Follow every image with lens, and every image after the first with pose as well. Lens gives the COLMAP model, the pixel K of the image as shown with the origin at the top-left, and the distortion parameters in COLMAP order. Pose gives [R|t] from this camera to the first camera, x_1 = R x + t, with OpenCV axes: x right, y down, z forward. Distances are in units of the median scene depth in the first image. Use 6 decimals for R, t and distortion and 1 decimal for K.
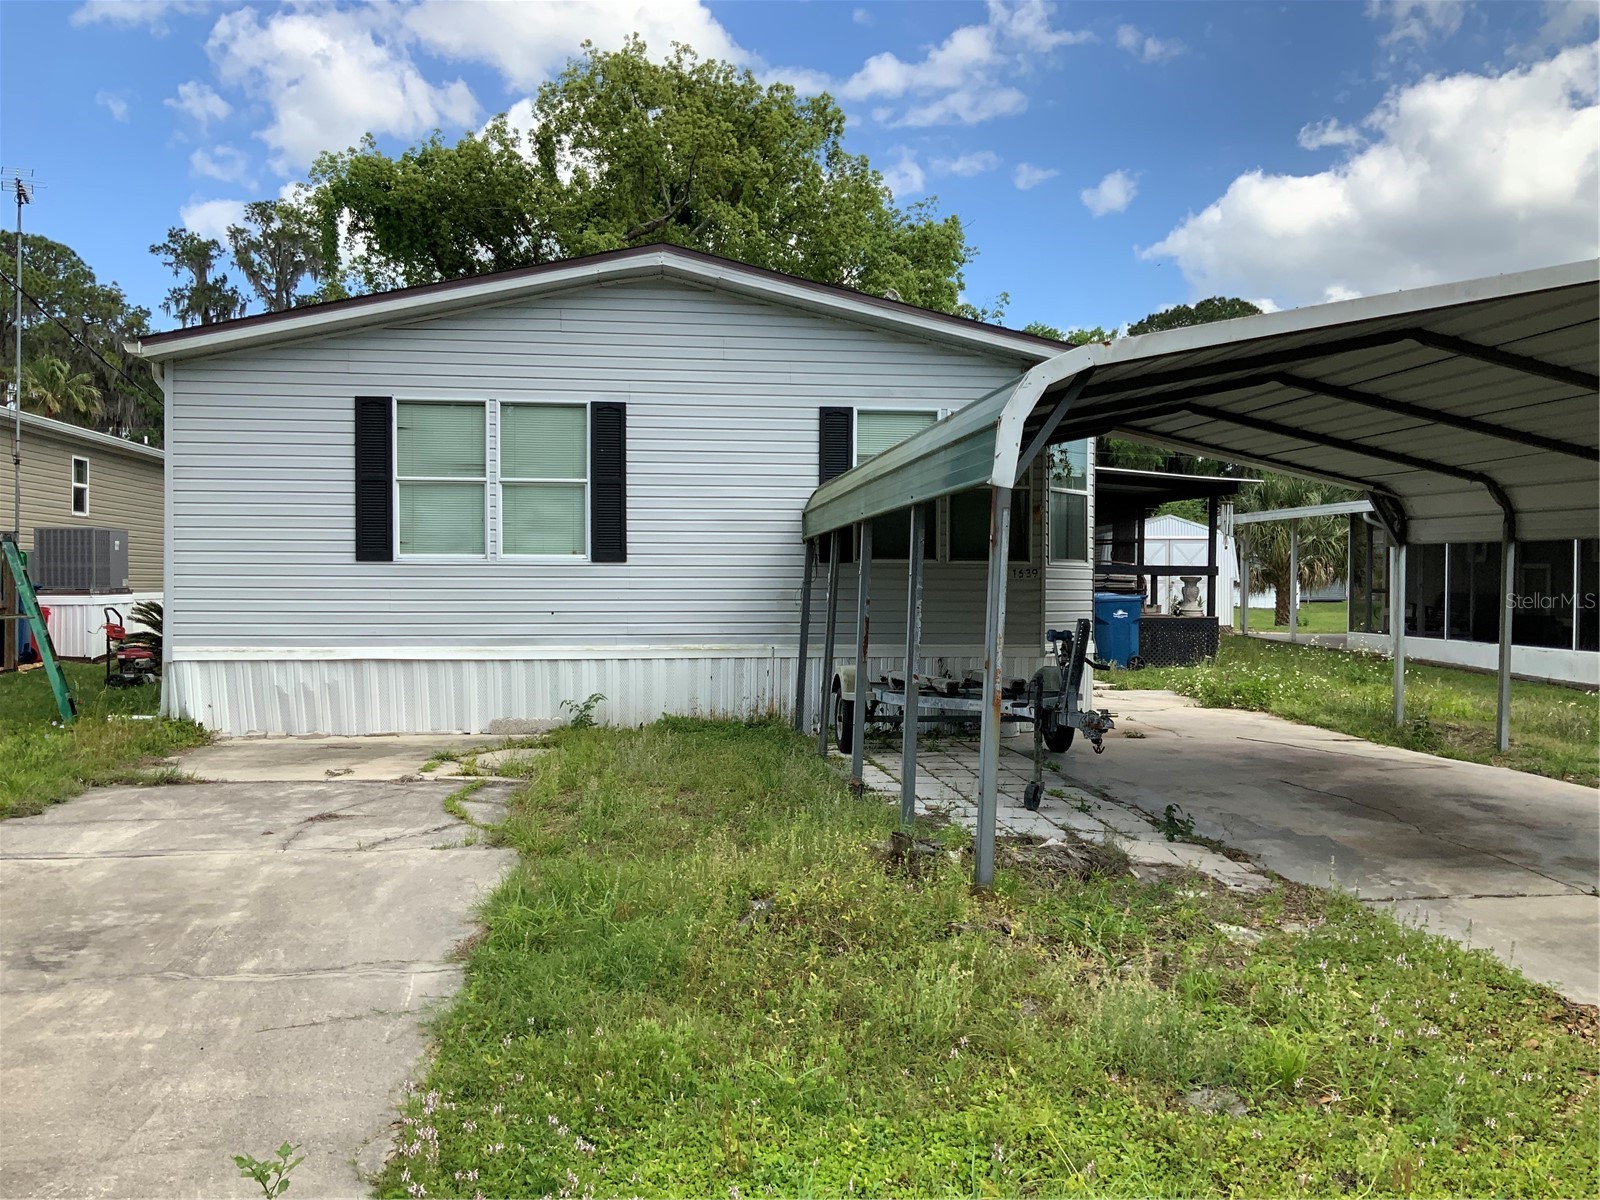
lens RADIAL K [[1340.2, 0, 802.0], [0, 1340.2, 605.3], [0, 0, 1]] dist [0.065111, -0.134396]
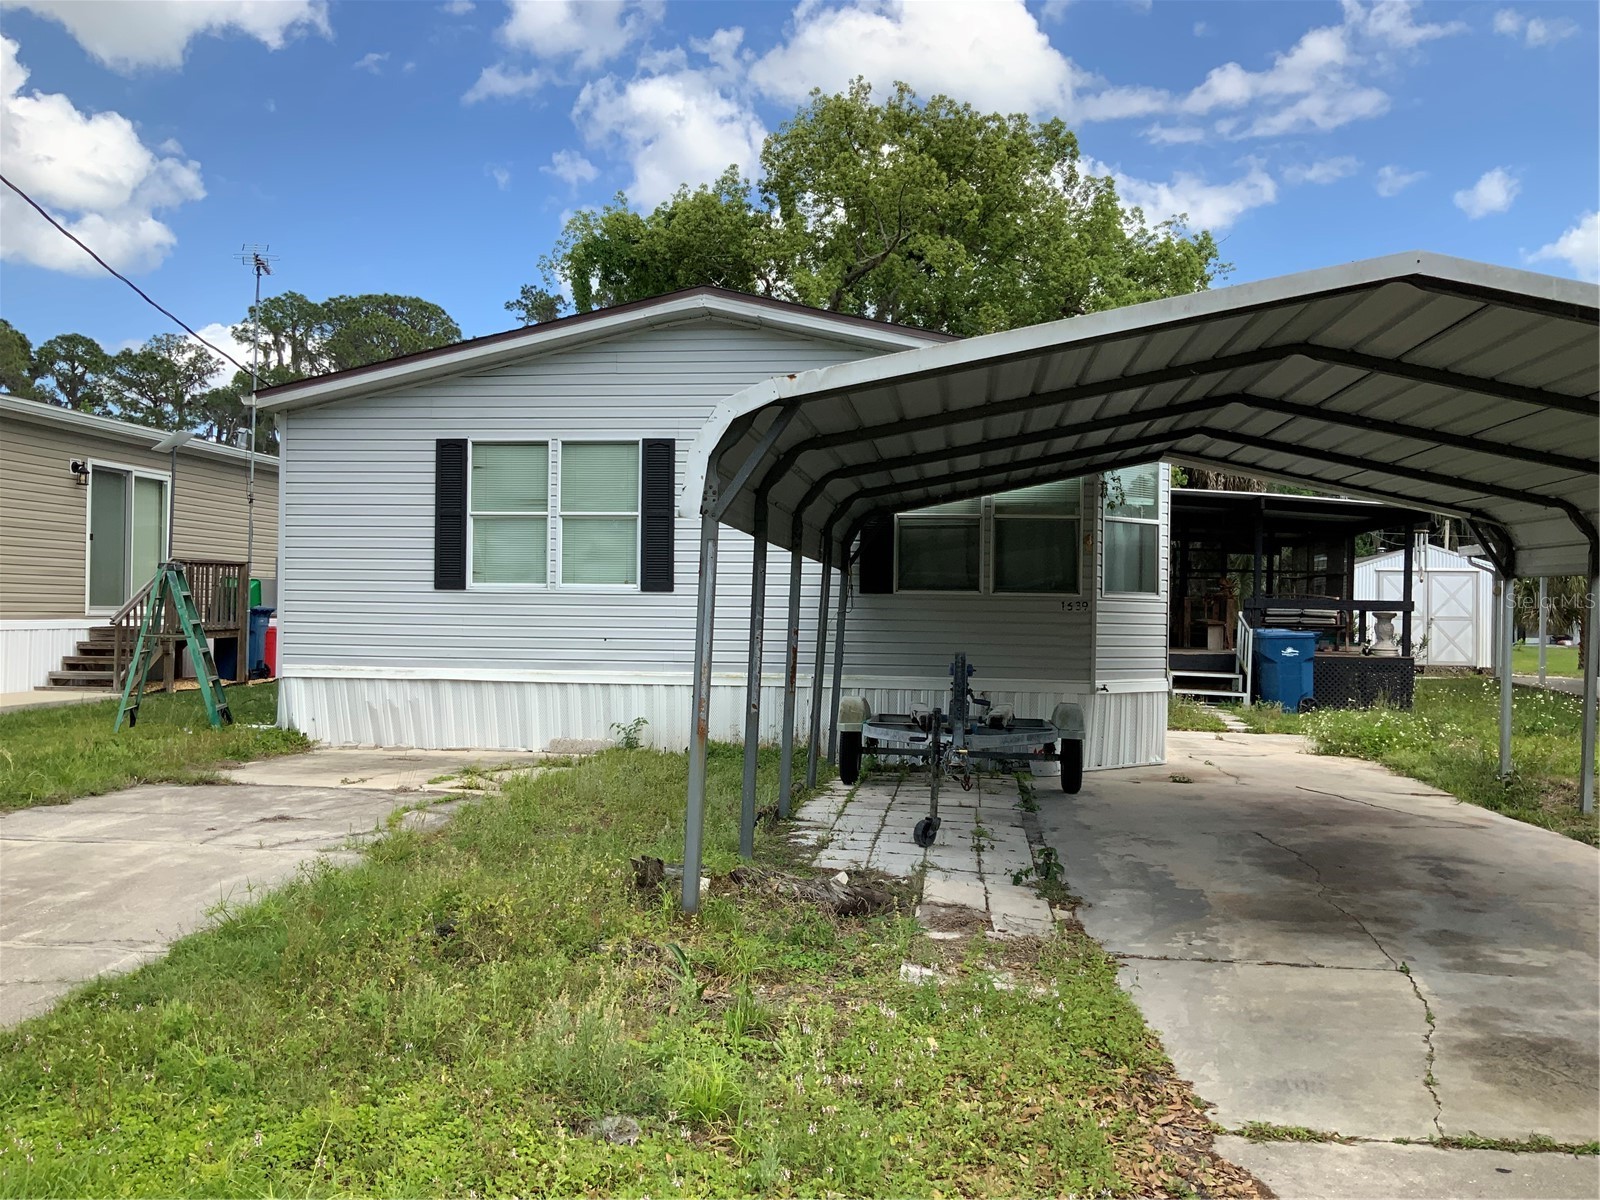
lens RADIAL K [[1348.9, 0, 797.0], [0, 1348.9, 593.9], [0, 0, 1]] dist [0.072936, -0.134678]
pose [[0.966845, 0.006963, -0.255270, 0.228496], [-0.015122, 0.999435, -0.030013, -0.000460], [0.254917, 0.032878, 0.966404, 0.012951]]
